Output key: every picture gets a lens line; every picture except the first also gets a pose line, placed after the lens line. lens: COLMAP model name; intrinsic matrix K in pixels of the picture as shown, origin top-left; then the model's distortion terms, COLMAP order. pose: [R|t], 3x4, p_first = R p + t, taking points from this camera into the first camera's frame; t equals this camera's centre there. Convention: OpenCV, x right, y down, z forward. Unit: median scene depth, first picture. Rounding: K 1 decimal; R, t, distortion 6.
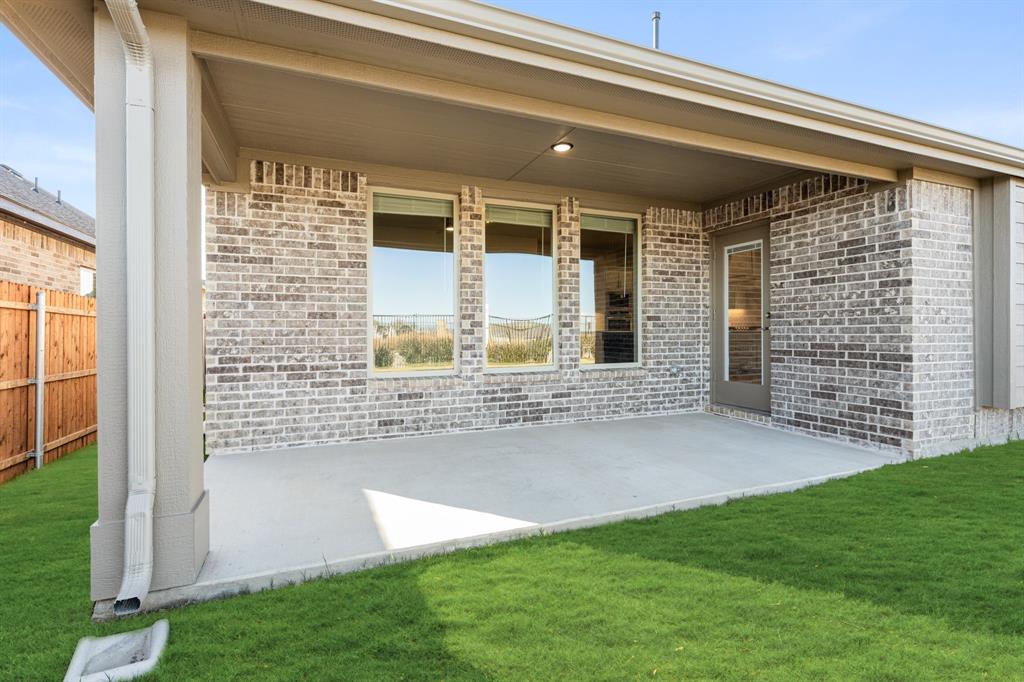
lens RADIAL K [[465.0, 0, 509.8], [0, 465.0, 332.7], [0, 0, 1]] dist [0.003384, 0.000009]
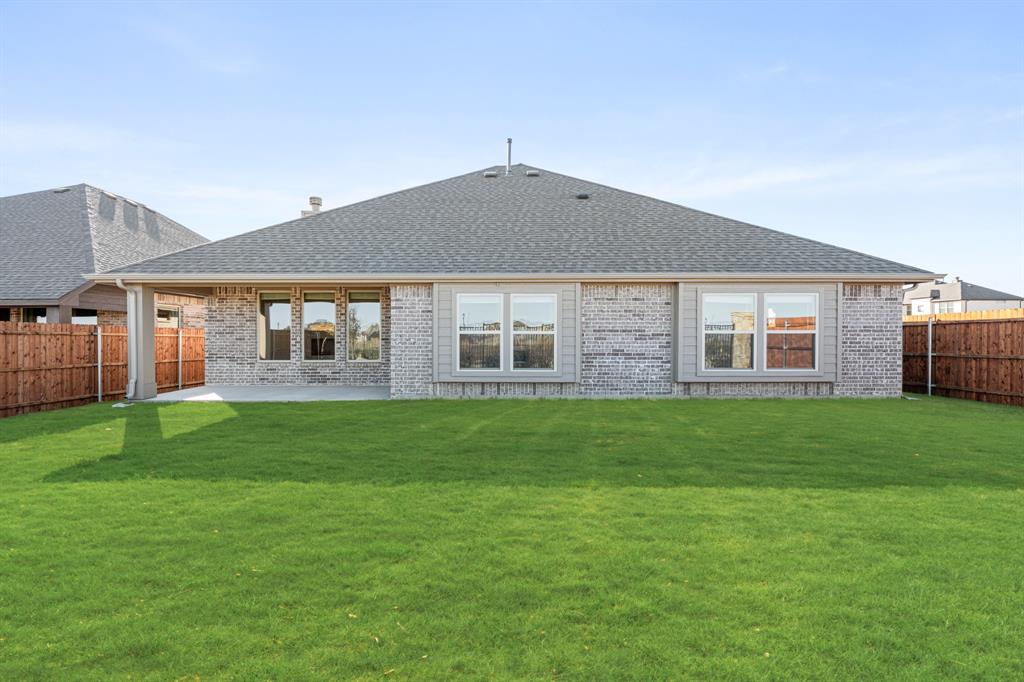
lens RADIAL K [[407.3, 0, 511.2], [0, 407.3, 345.3], [0, 0, 1]] dist [-0.000646, -0.000117]
pose [[0.930745, 0.006866, -0.365604, 2.025571], [-0.004758, 0.999966, 0.006666, -0.024222], [0.365637, -0.004465, 0.930747, -0.690887]]
